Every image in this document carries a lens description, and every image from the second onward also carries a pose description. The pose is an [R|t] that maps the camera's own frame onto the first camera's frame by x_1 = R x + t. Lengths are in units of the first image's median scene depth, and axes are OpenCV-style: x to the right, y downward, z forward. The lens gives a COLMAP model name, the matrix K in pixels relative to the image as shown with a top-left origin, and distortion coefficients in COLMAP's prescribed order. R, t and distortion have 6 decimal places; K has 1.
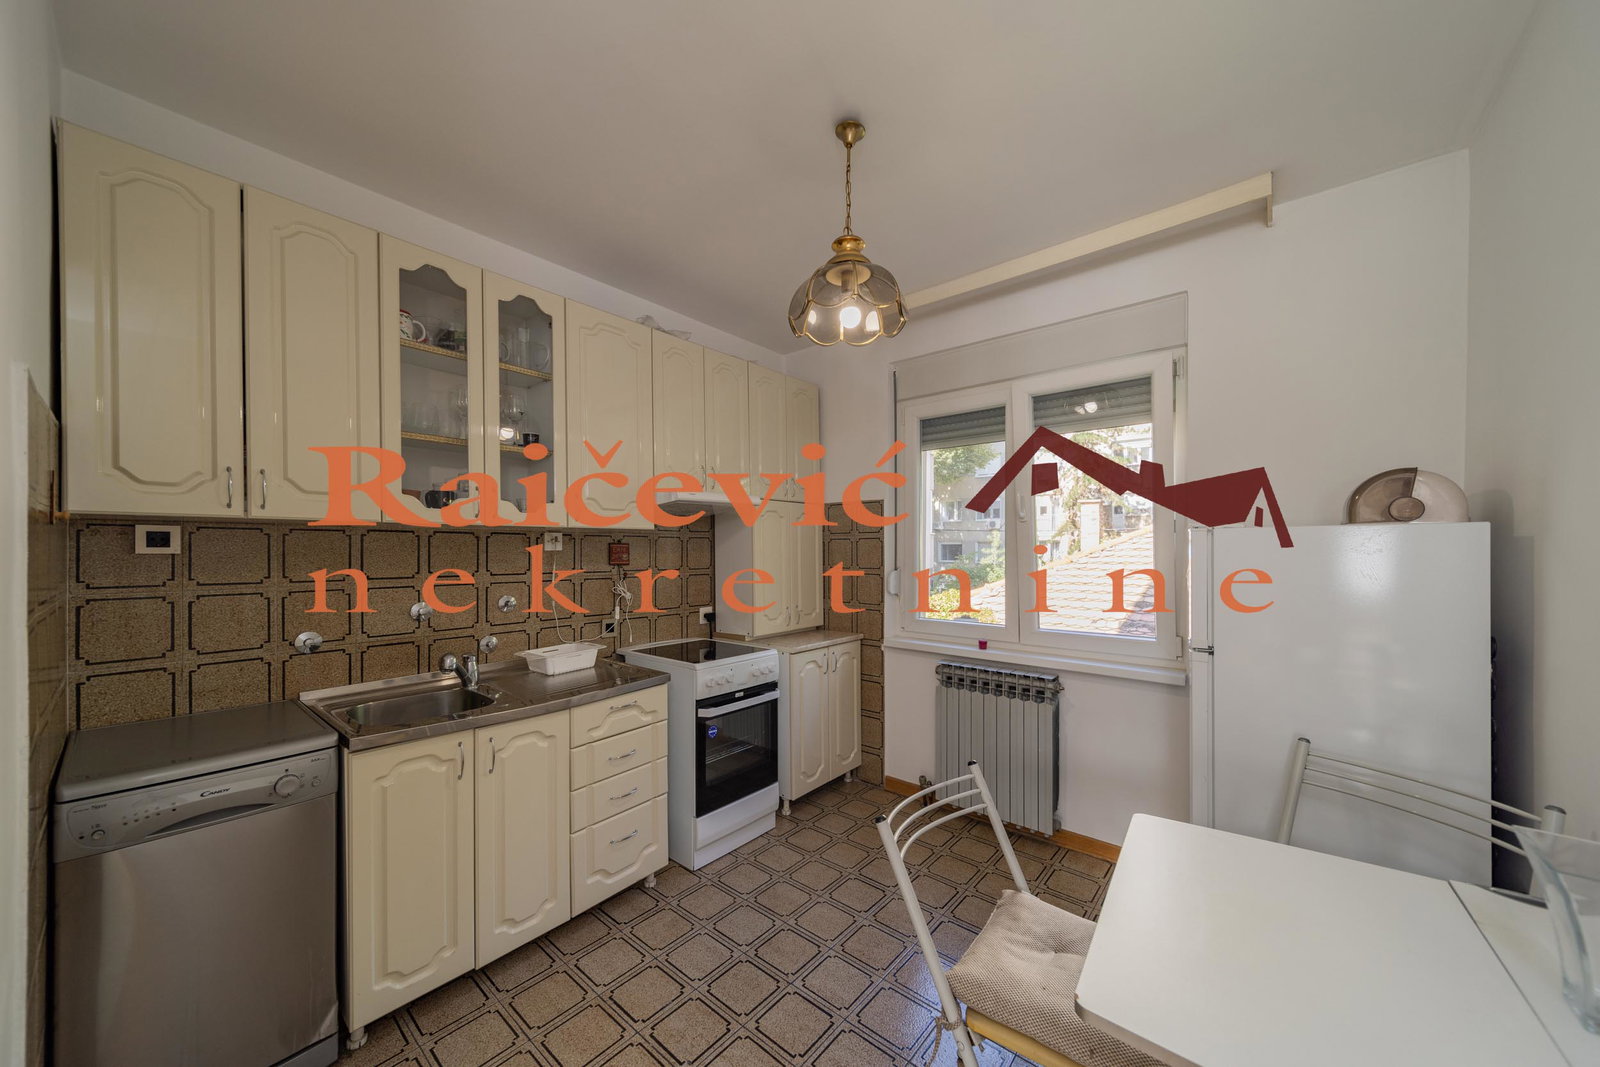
lens RADIAL K [[563.1, 0, 798.8], [0, 563.1, 546.6], [0, 0, 1]] dist [0.000644, -0.000072]
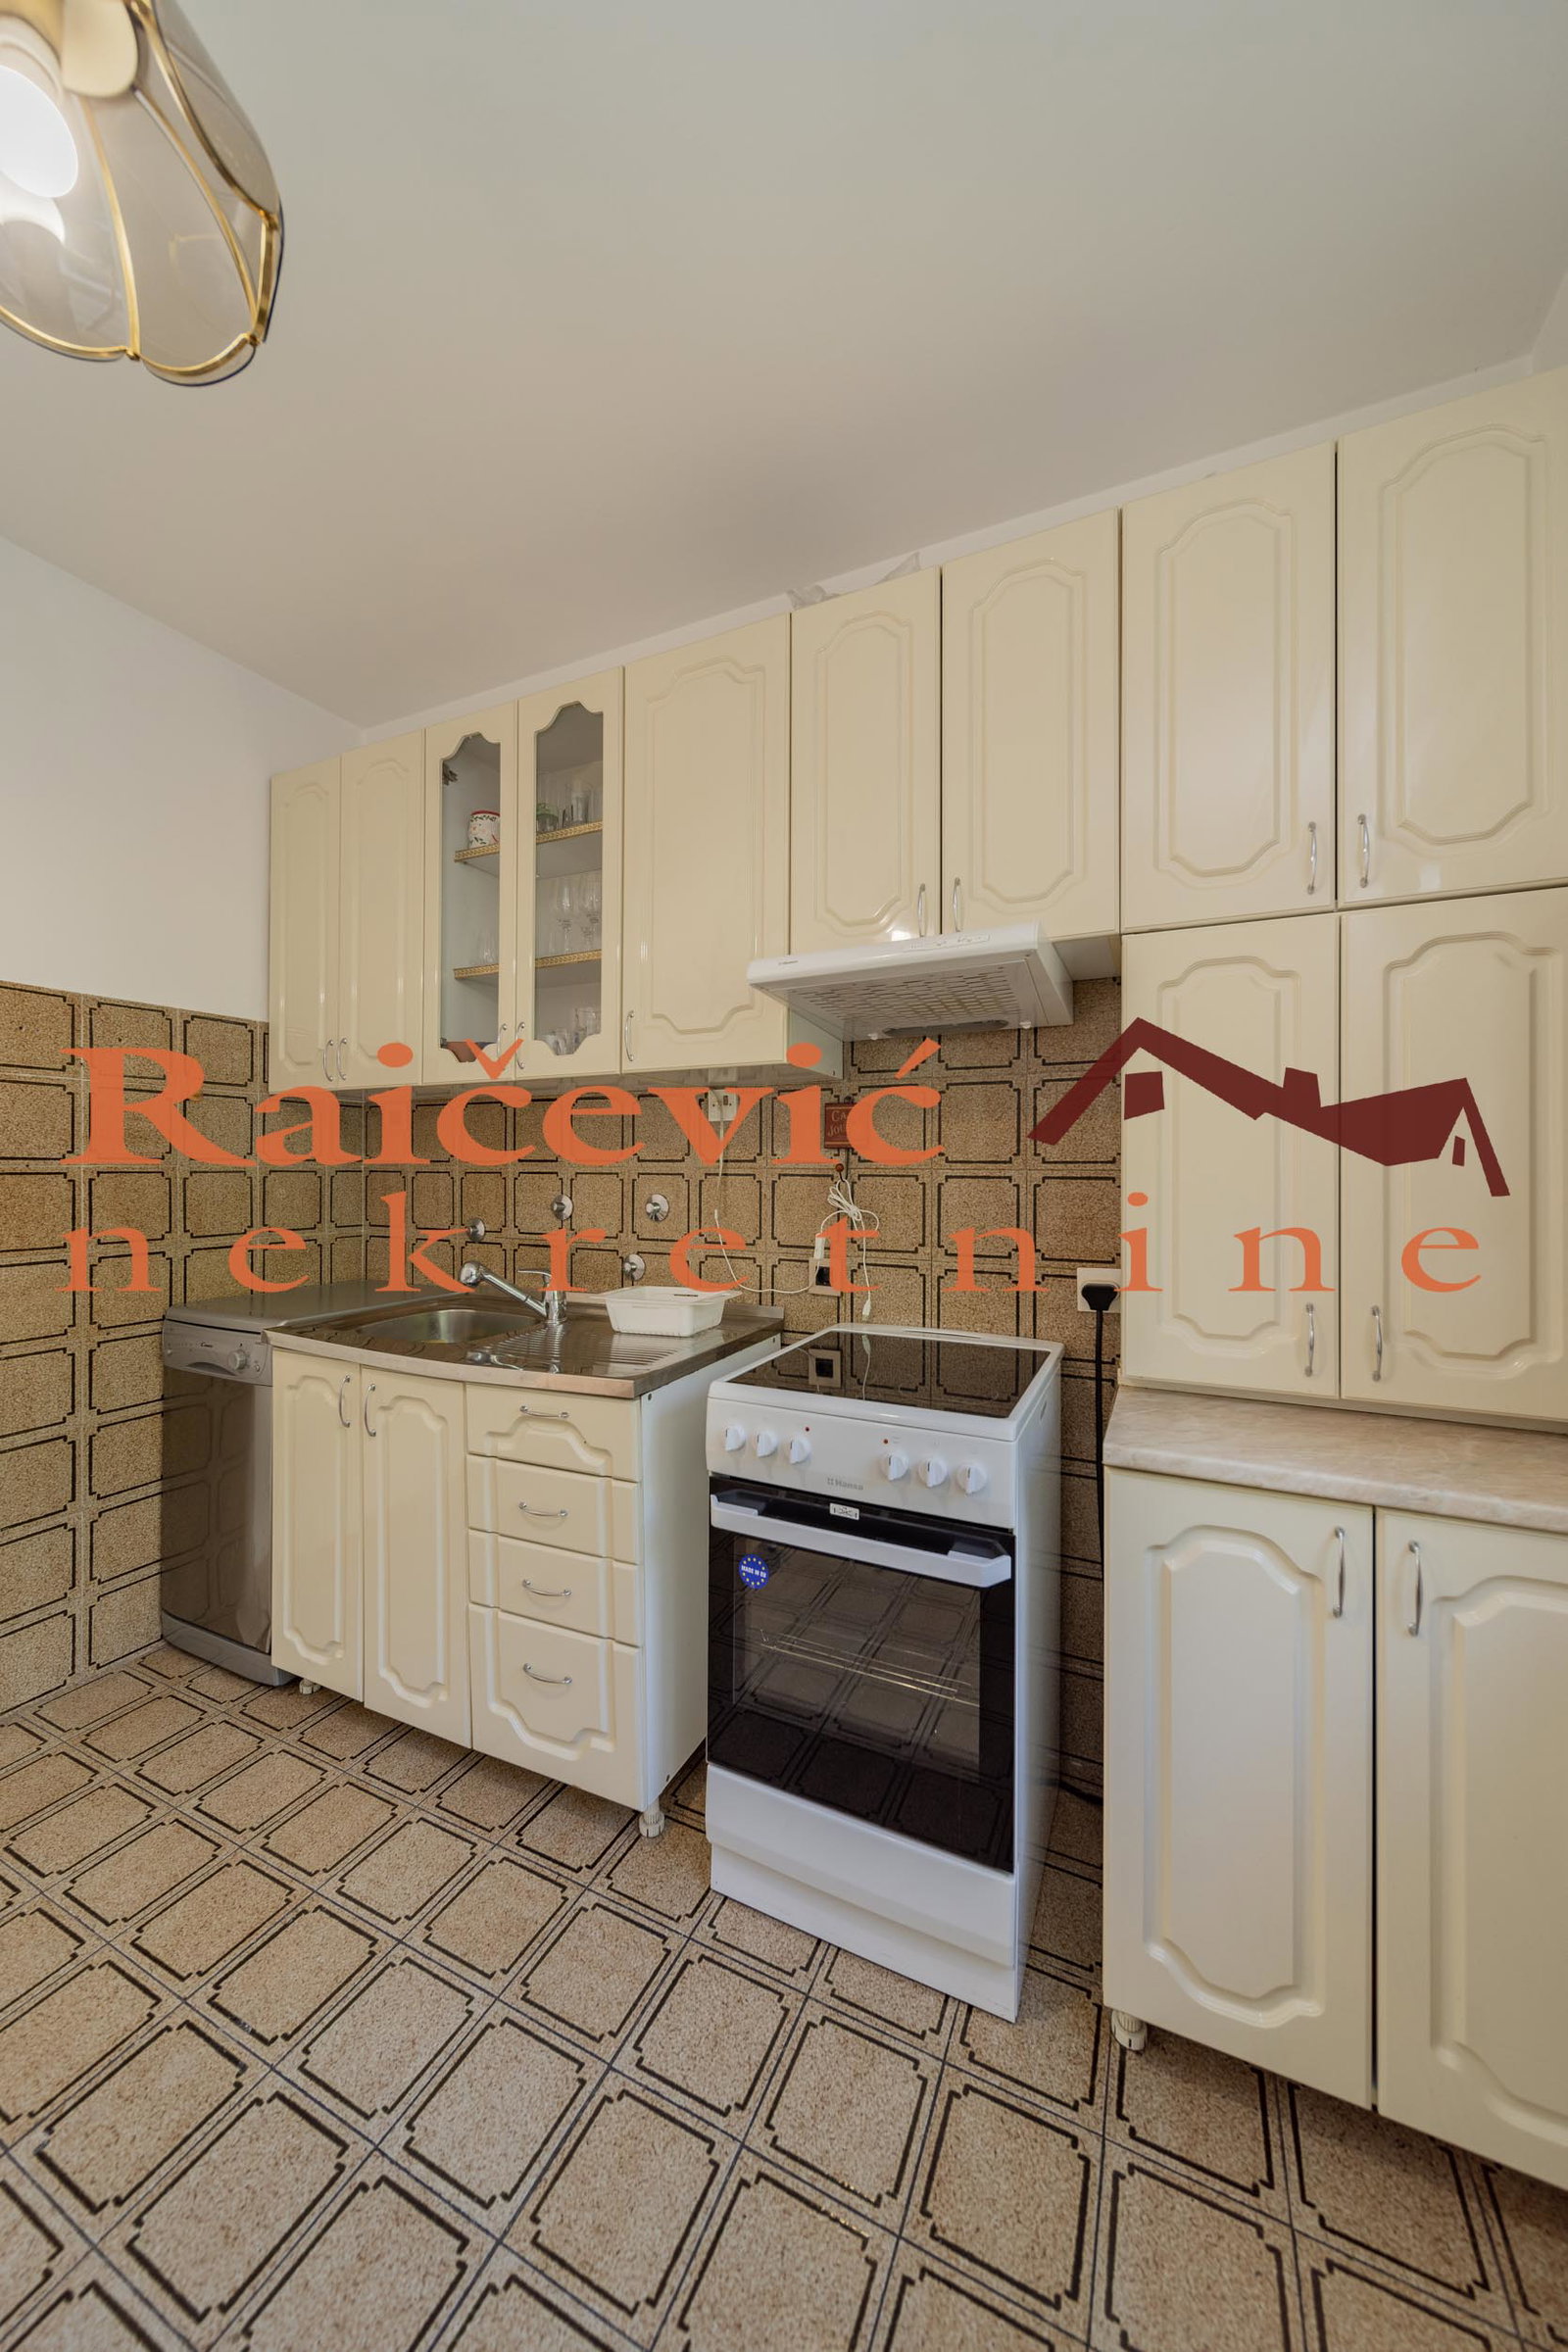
lens RADIAL K [[826.6, 0, 783.2], [0, 826.6, 1164.1], [0, 0, 1]] dist [0.000097, -0.000054]
pose [[0.252954, 0.000841, -0.967478, 0.413264], [0.004718, 0.999987, 0.002103, 0.052777], [0.967467, -0.005096, 0.252947, 0.920936]]
